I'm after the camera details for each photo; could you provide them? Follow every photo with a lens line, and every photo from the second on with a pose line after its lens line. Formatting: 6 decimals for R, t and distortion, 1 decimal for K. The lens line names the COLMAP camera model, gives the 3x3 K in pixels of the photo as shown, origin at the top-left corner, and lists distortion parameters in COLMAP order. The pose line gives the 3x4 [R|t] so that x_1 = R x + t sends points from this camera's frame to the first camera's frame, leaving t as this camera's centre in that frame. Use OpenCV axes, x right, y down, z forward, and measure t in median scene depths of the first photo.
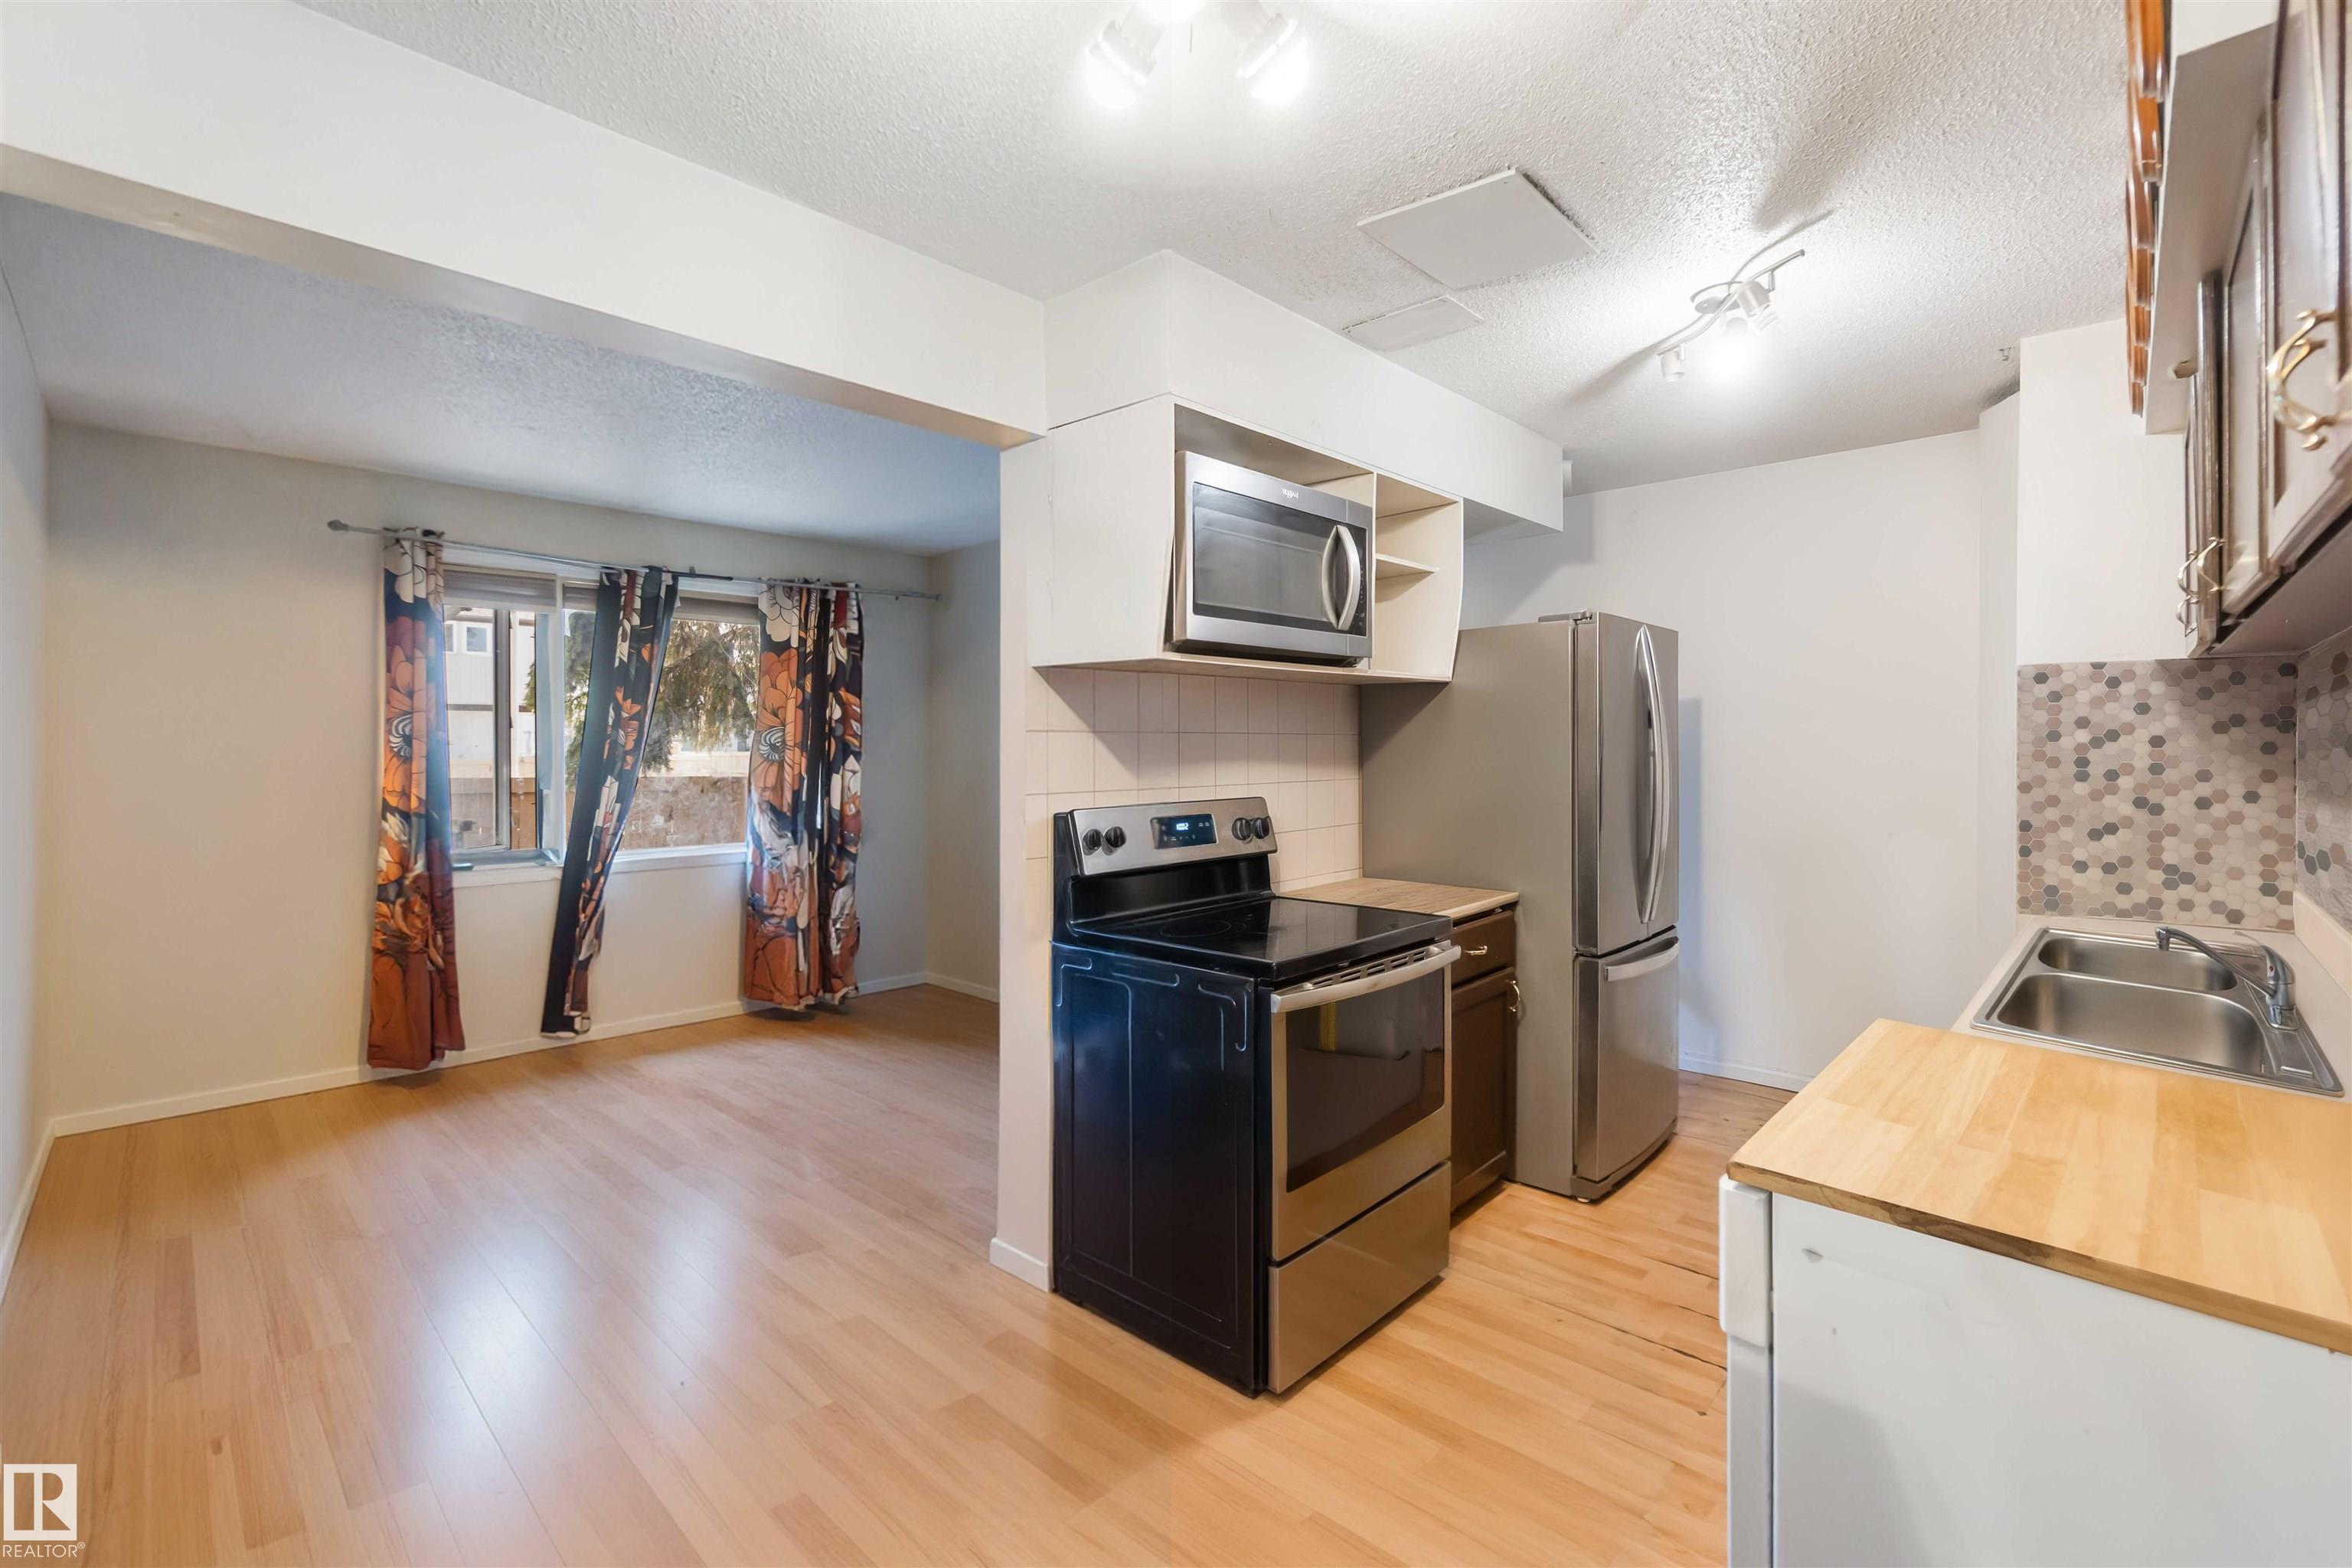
lens RADIAL K [[1029.8, 0, 1142.7], [0, 1029.8, 728.8], [0, 0, 1]] dist [-0.001654, 0.000394]
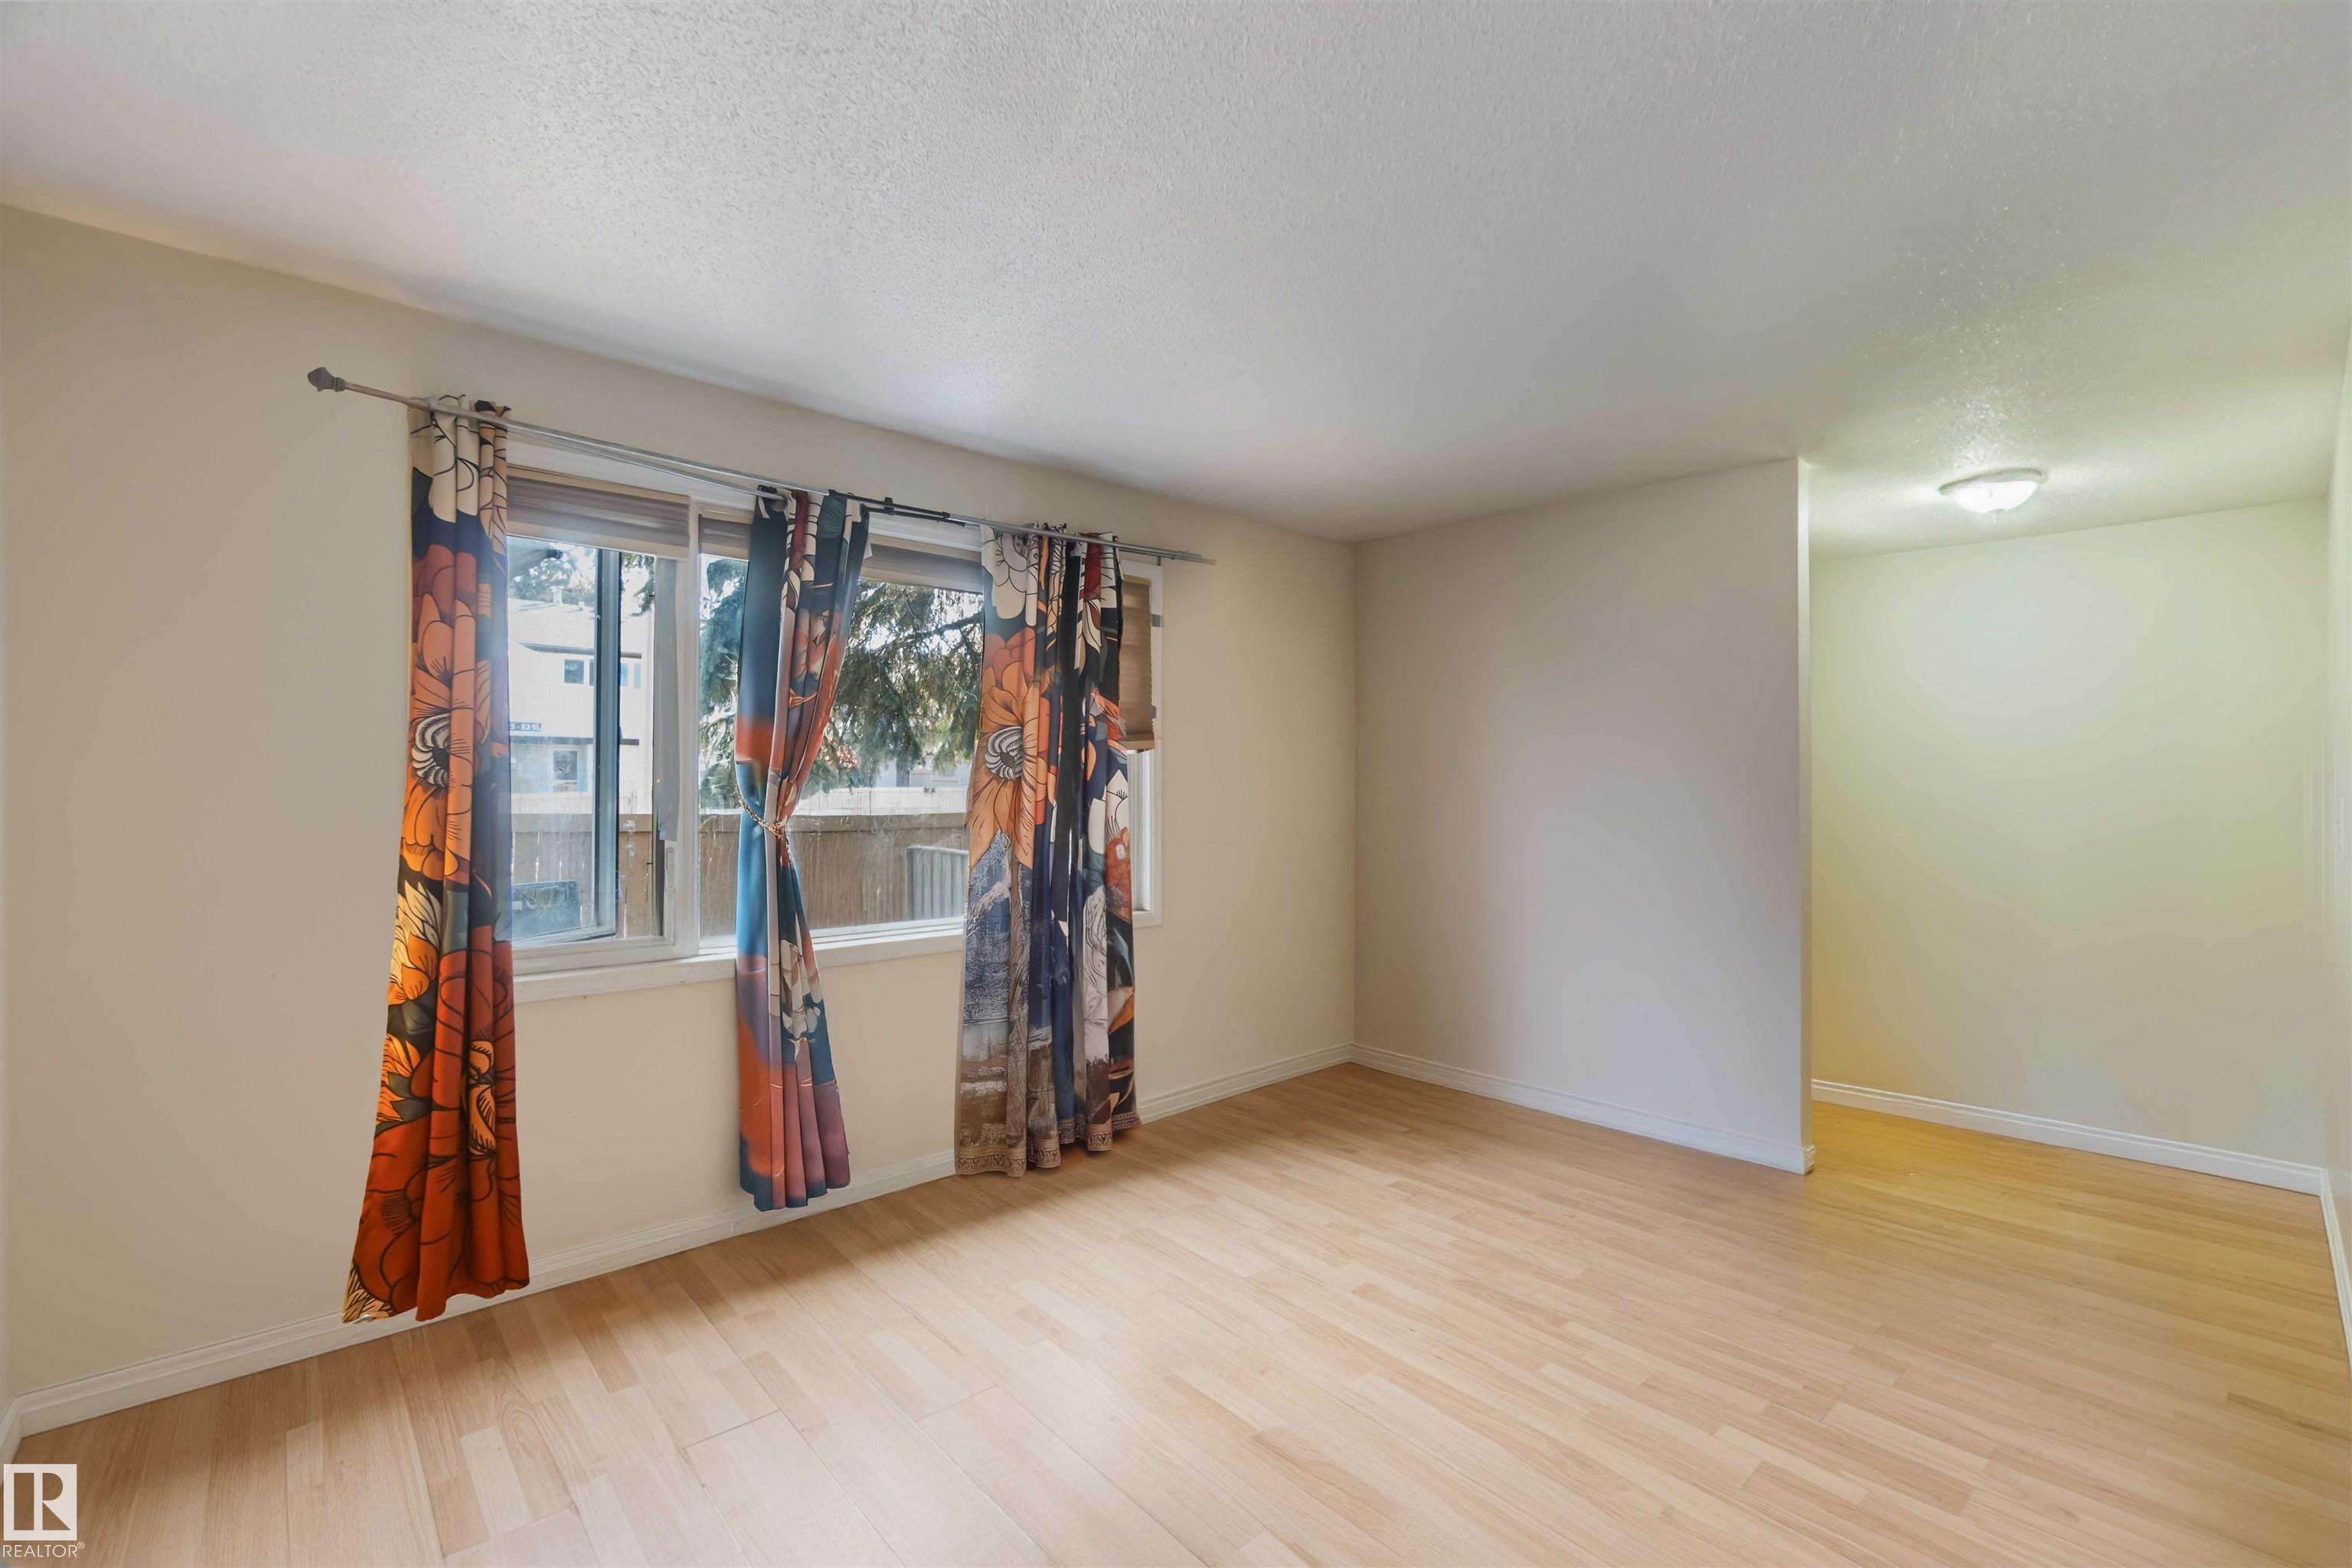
lens RADIAL K [[1029.8, 0, 1167.7], [0, 1029.8, 758.2], [0, 0, 1]] dist [-0.001654, 0.000394]
pose [[0.997251, 0.016682, -0.072193, -0.224497], [-0.016397, 0.999855, 0.004544, 0.001915], [0.072258, -0.003348, 0.997380, 0.384005]]
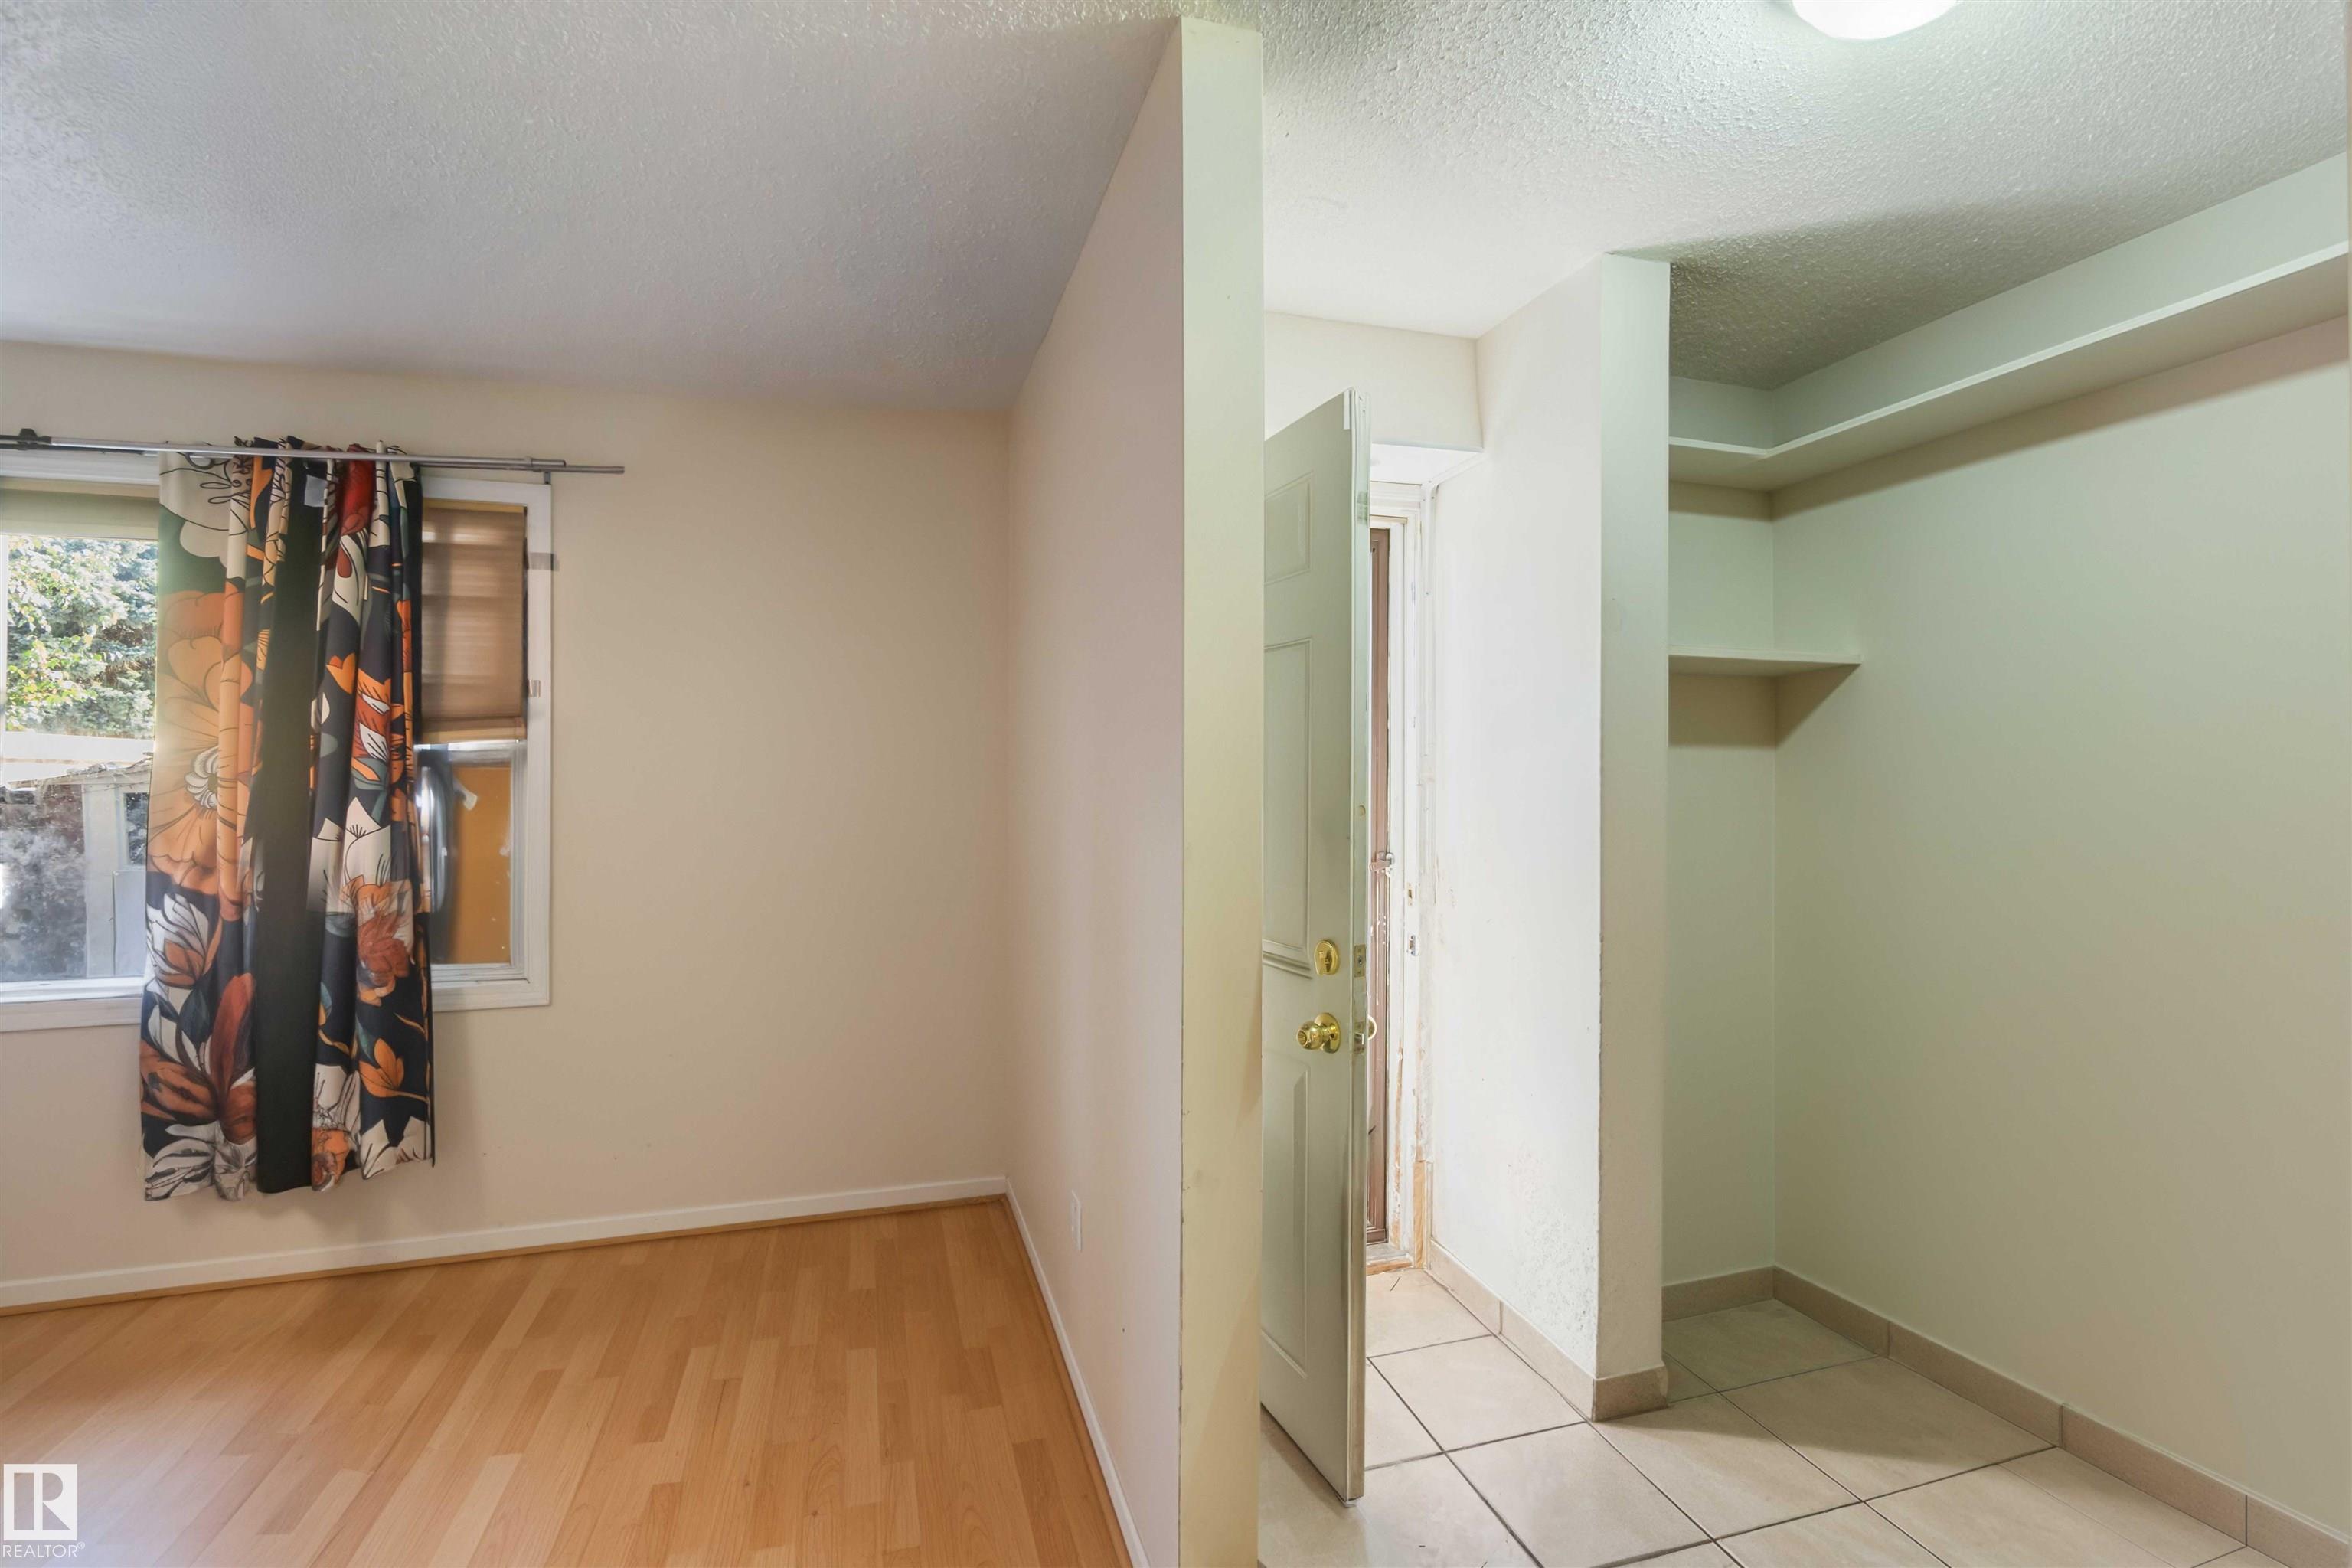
lens RADIAL K [[1029.8, 0, 1184.2], [0, 1029.8, 765.6], [0, 0, 1]] dist [-0.001654, 0.000394]
pose [[0.860822, -0.005243, -0.508879, 0.337668], [0.006277, 0.999980, 0.000315, 0.014581], [0.508867, -0.003465, 0.860838, 0.902800]]
